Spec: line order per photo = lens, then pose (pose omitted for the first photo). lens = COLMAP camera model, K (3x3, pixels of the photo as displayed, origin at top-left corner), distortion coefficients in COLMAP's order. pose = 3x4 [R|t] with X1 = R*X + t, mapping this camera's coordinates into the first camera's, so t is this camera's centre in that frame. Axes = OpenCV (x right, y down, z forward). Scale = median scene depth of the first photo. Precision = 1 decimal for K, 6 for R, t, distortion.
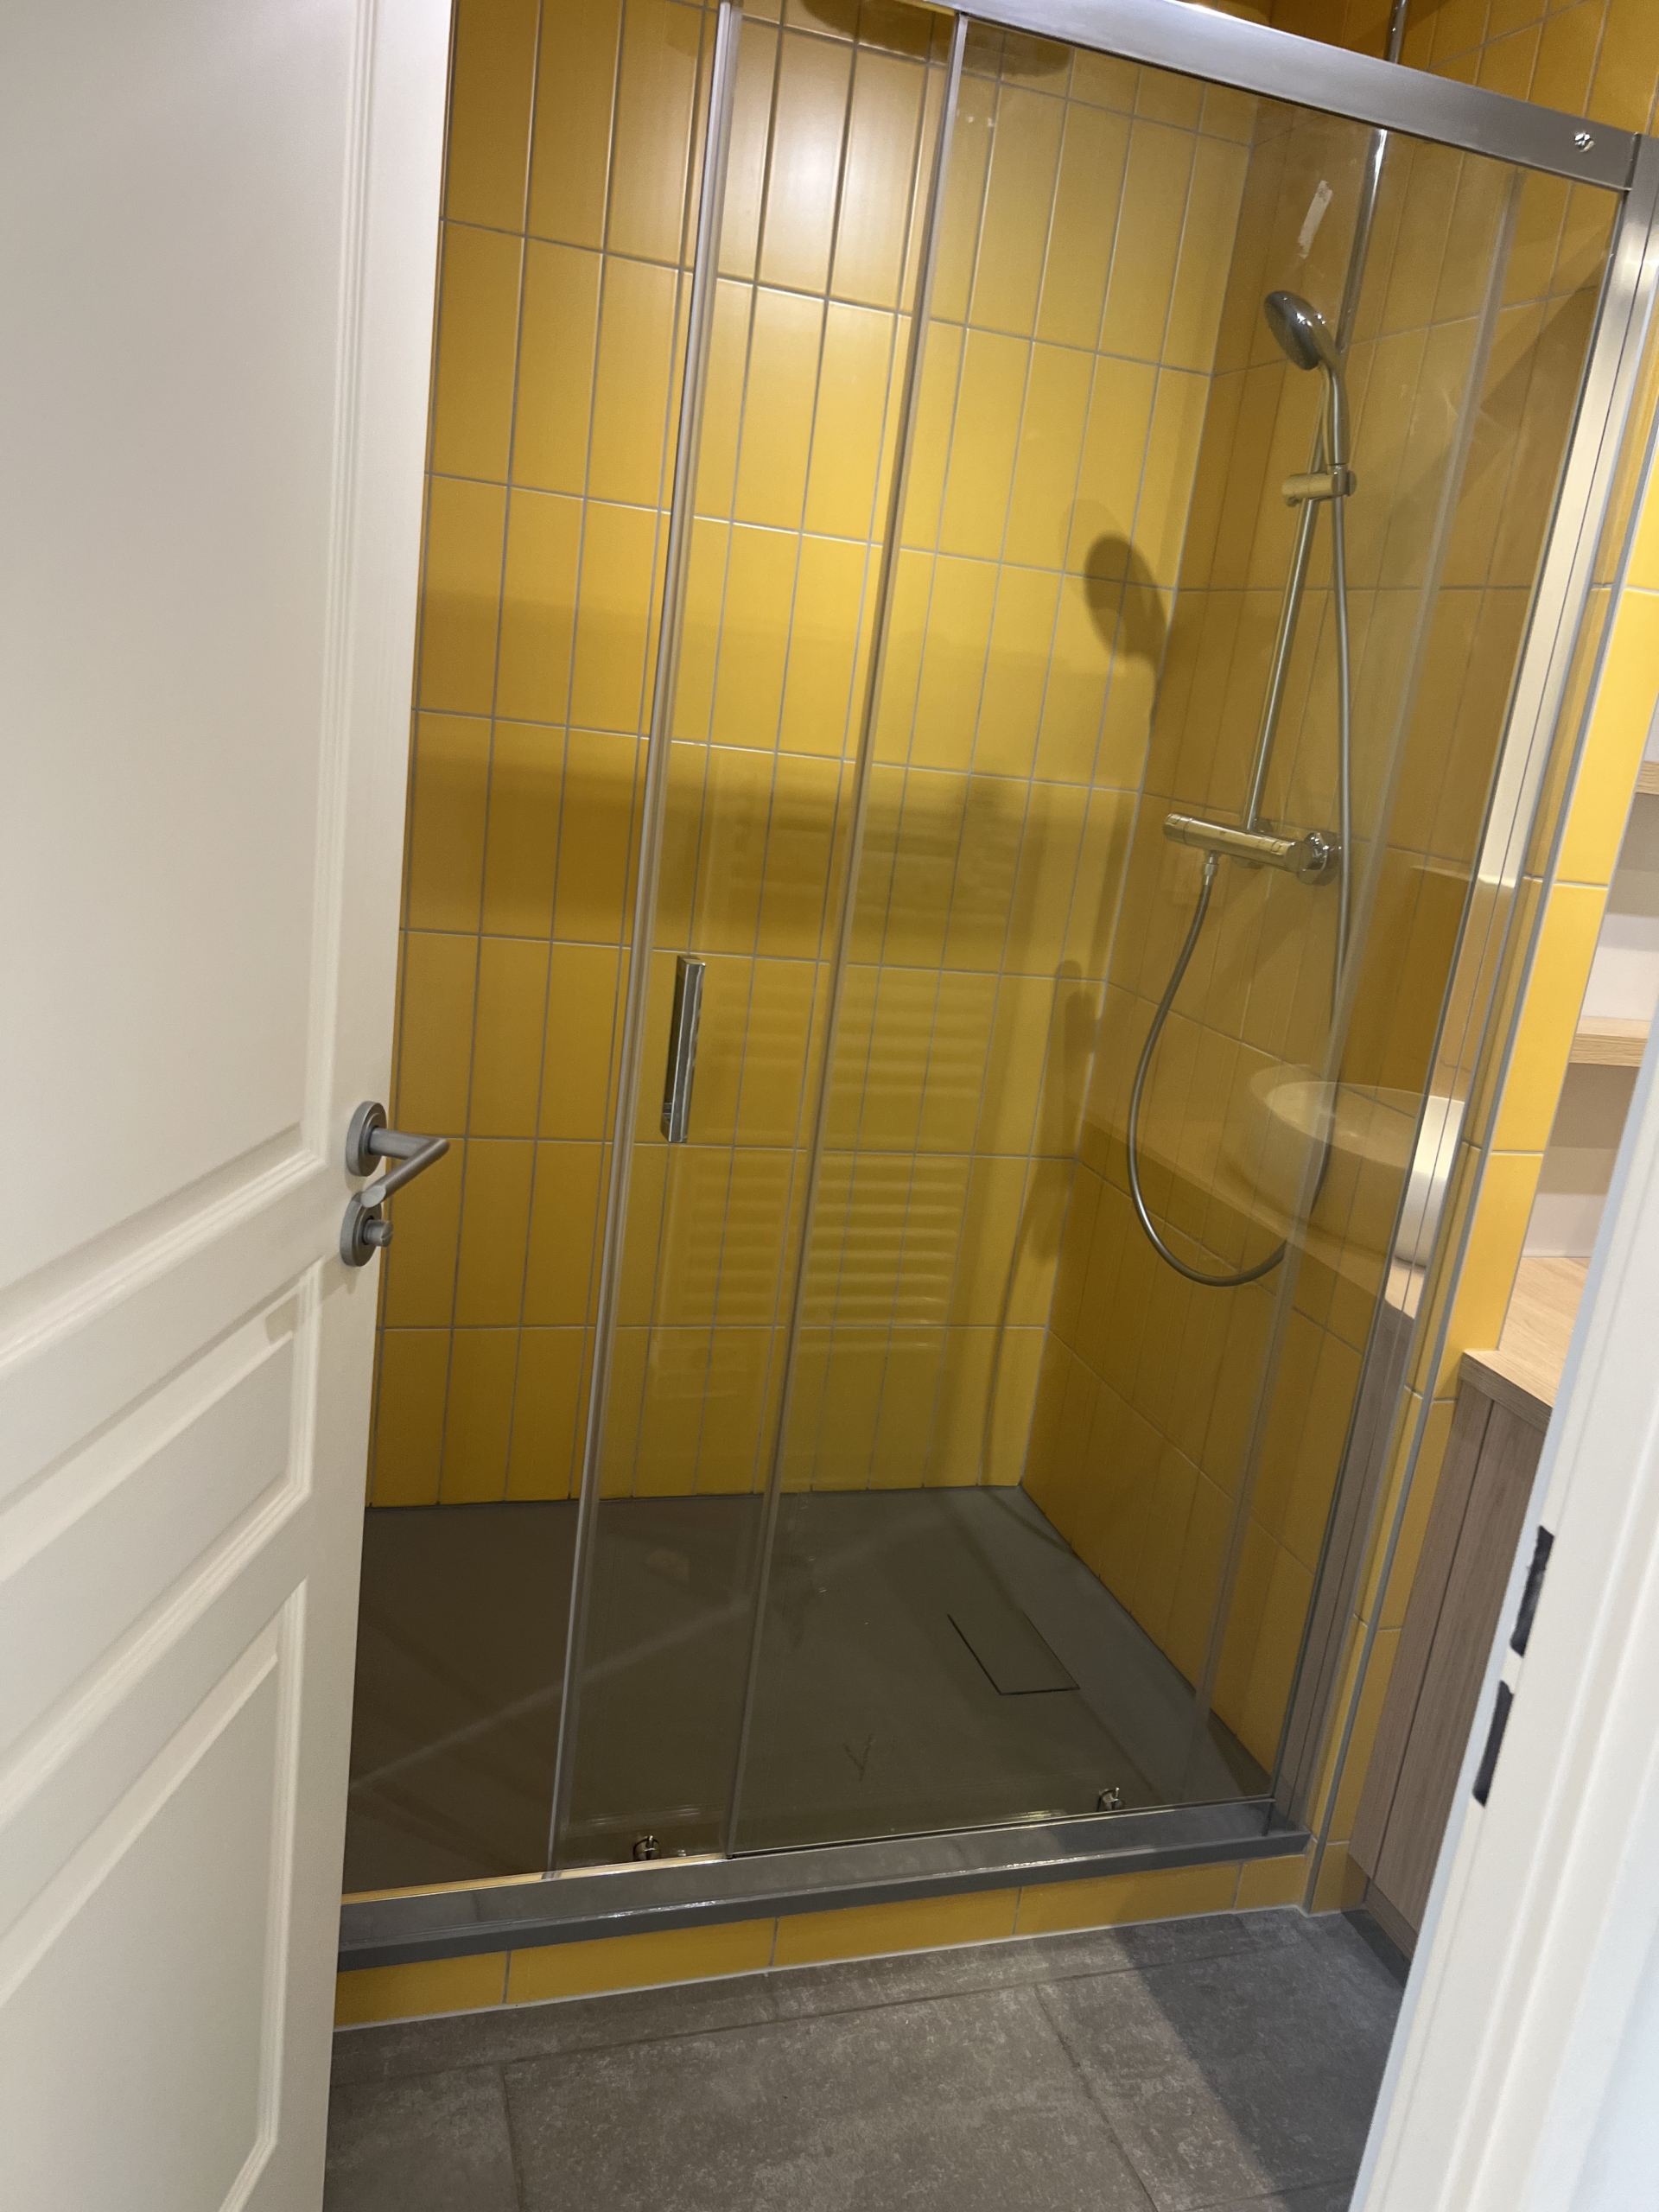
lens RADIAL K [[1672.4, 0, 811.2], [0, 1672.4, 1110.8], [0, 0, 1]] dist [0.040866, -0.046282]
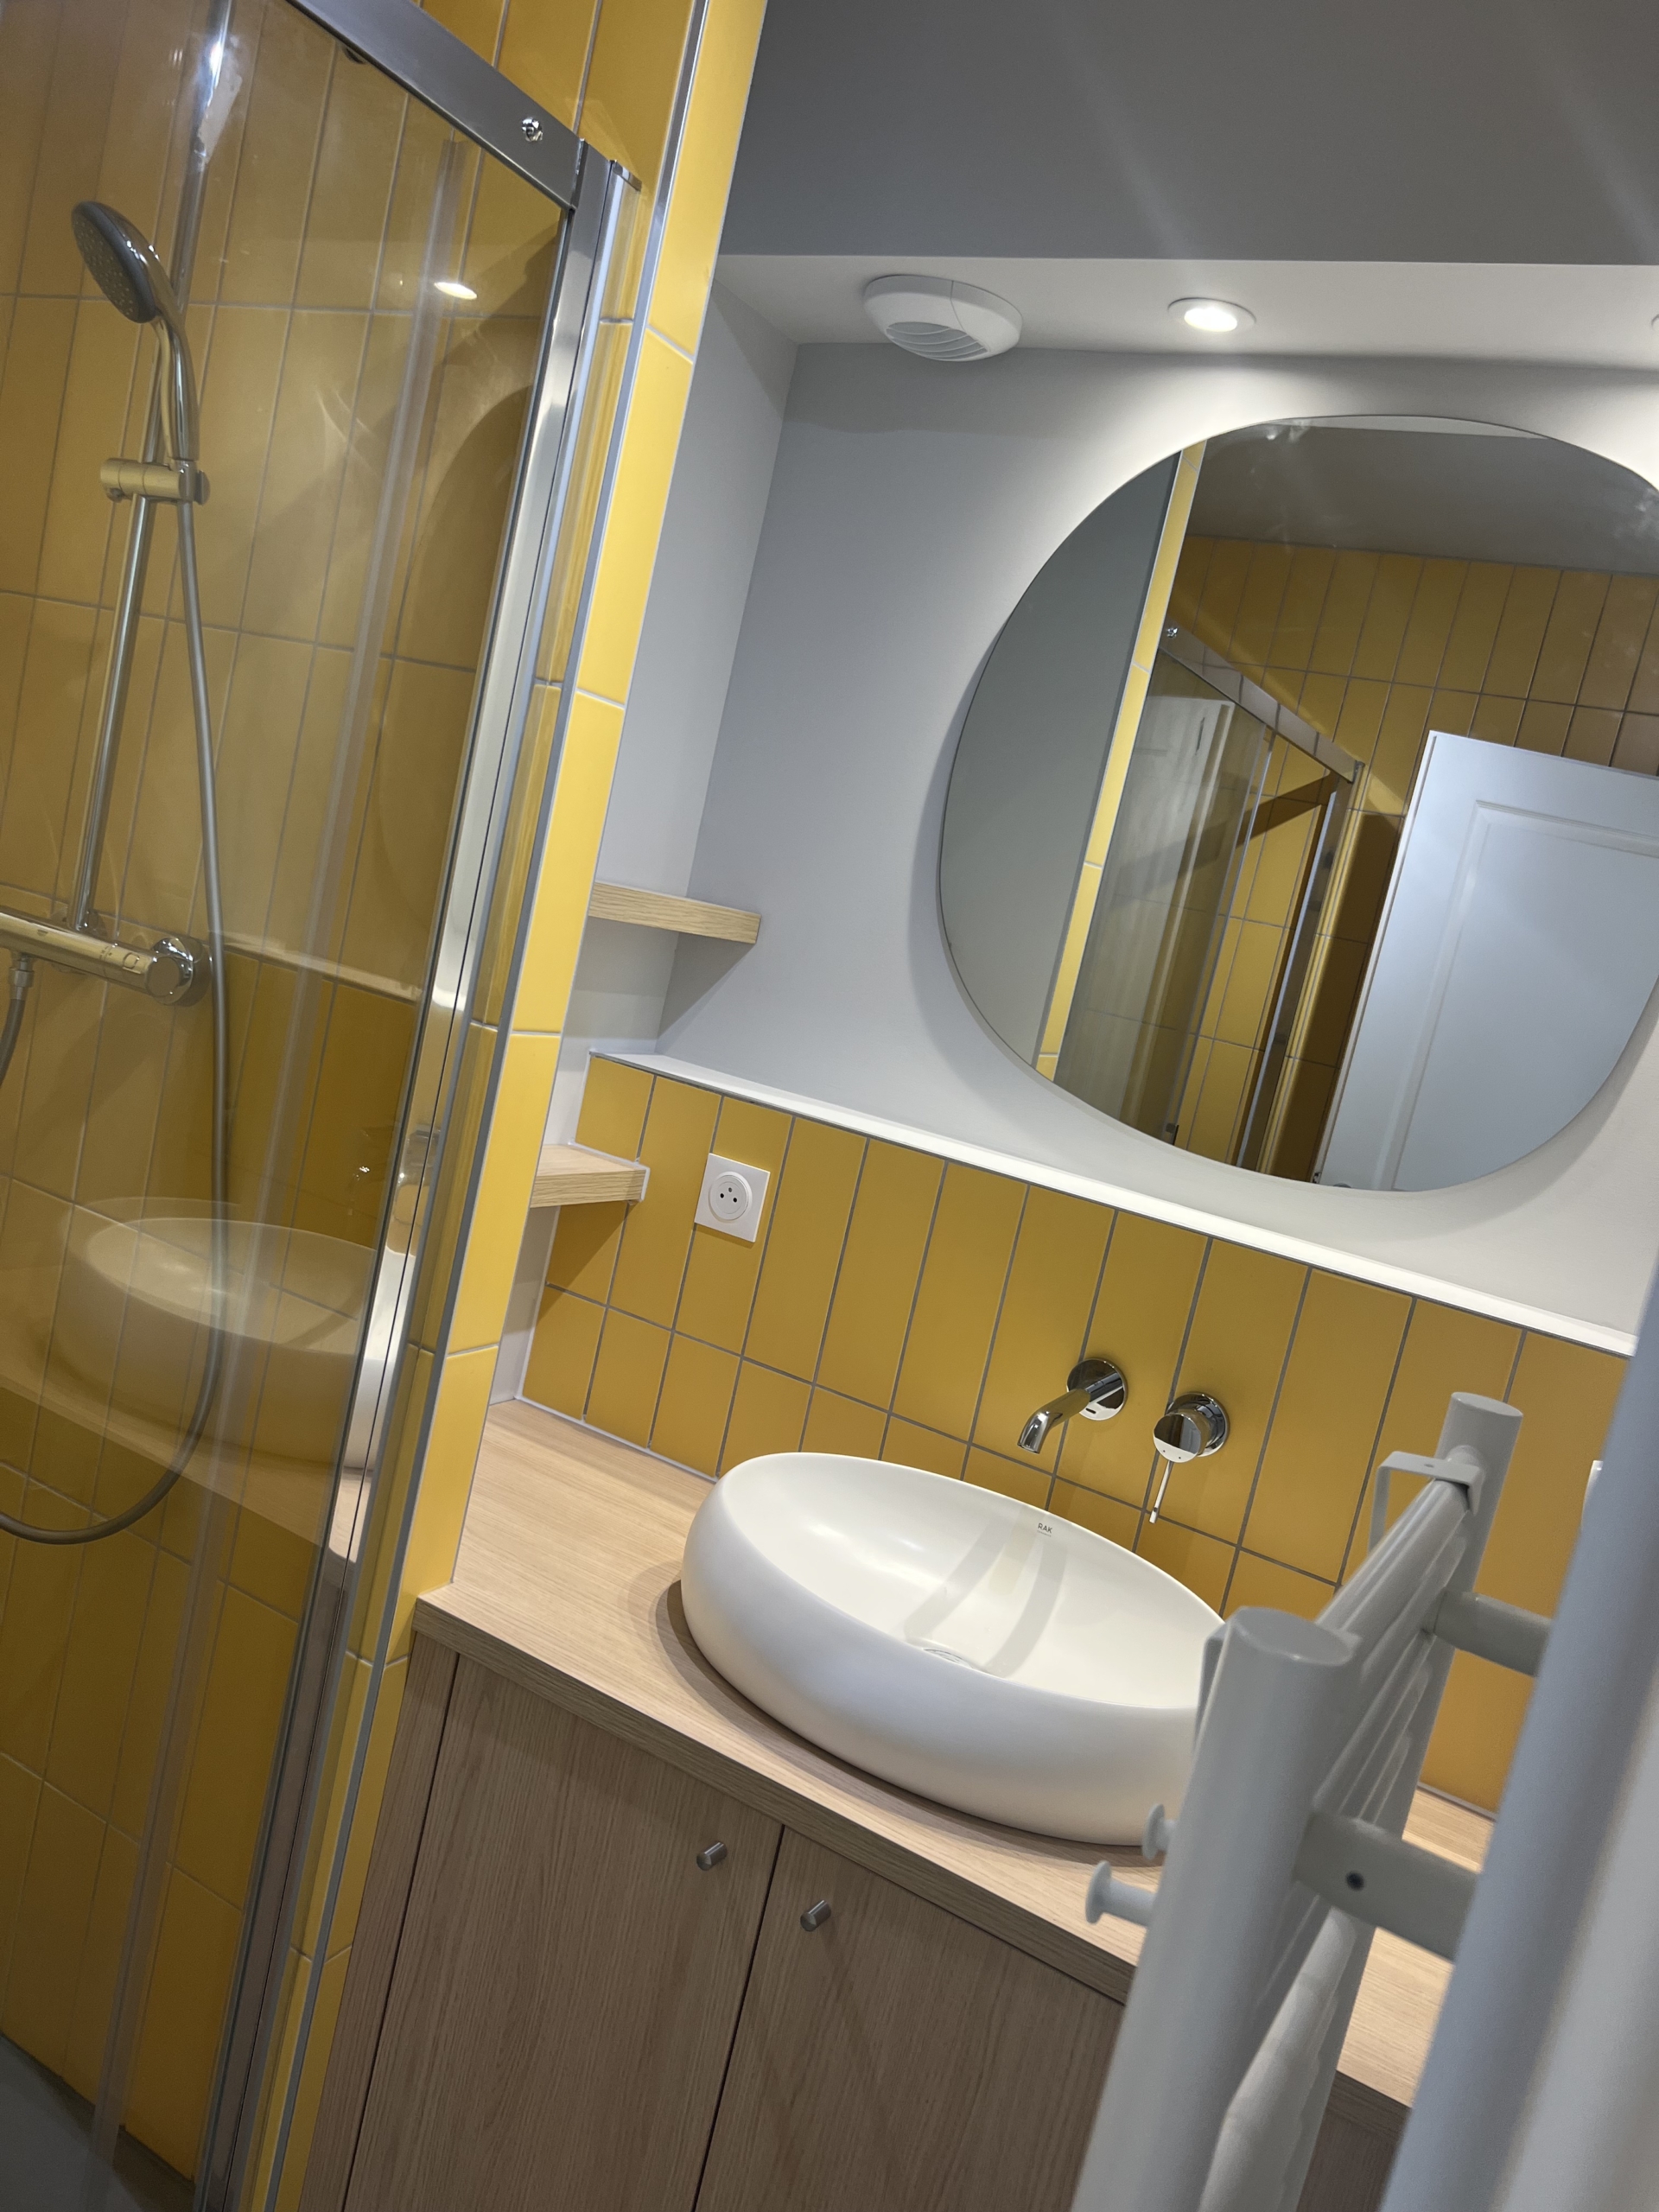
lens RADIAL K [[1672.4, 0, 816.8], [0, 1672.4, 1117.1], [0, 0, 1]] dist [0.040866, -0.046282]
pose [[0.733268, -0.055274, 0.677690, -0.008190], [0.050410, 0.998367, 0.026886, -0.094116], [-0.678069, 0.014448, 0.734856, 0.253329]]
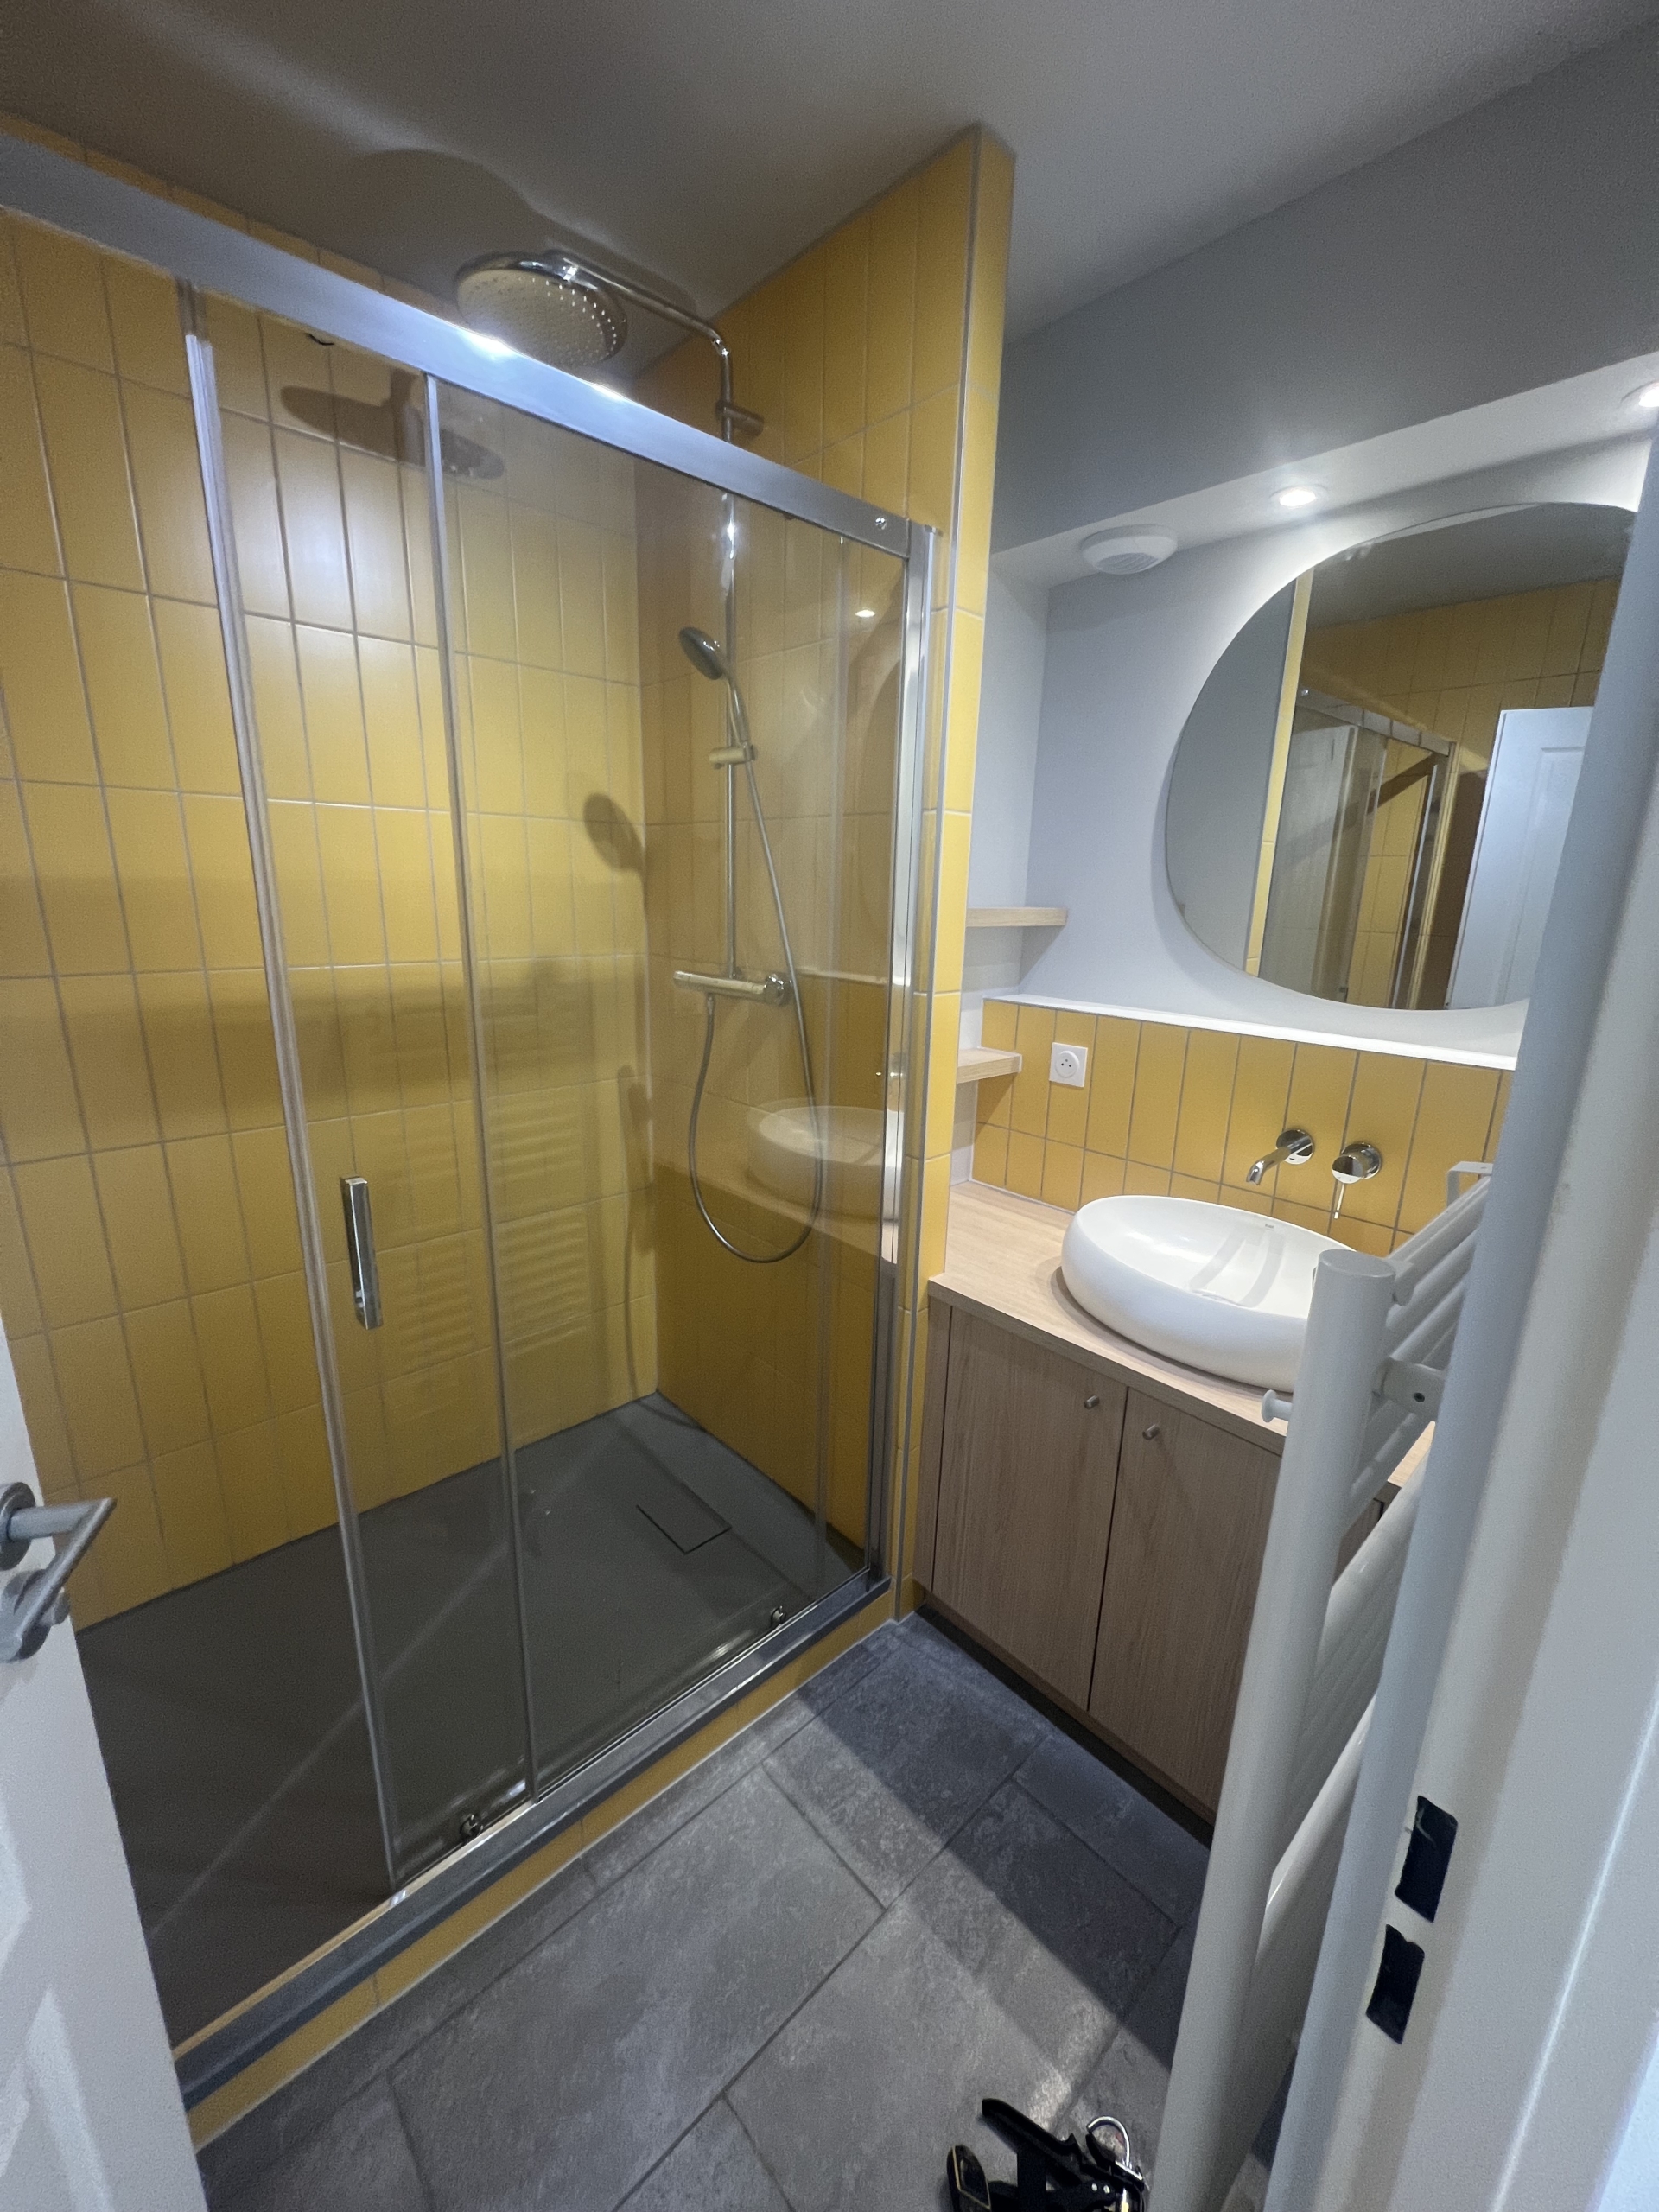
lens RADIAL K [[884.4, 0, 828.2], [0, 884.4, 1103.0], [0, 0, 1]] dist [-0.000640, -0.000599]
pose [[0.898497, -0.201585, 0.389958, -0.002574], [0.193508, 0.979241, 0.060350, -0.090654], [-0.394029, 0.021236, 0.918853, 0.226699]]
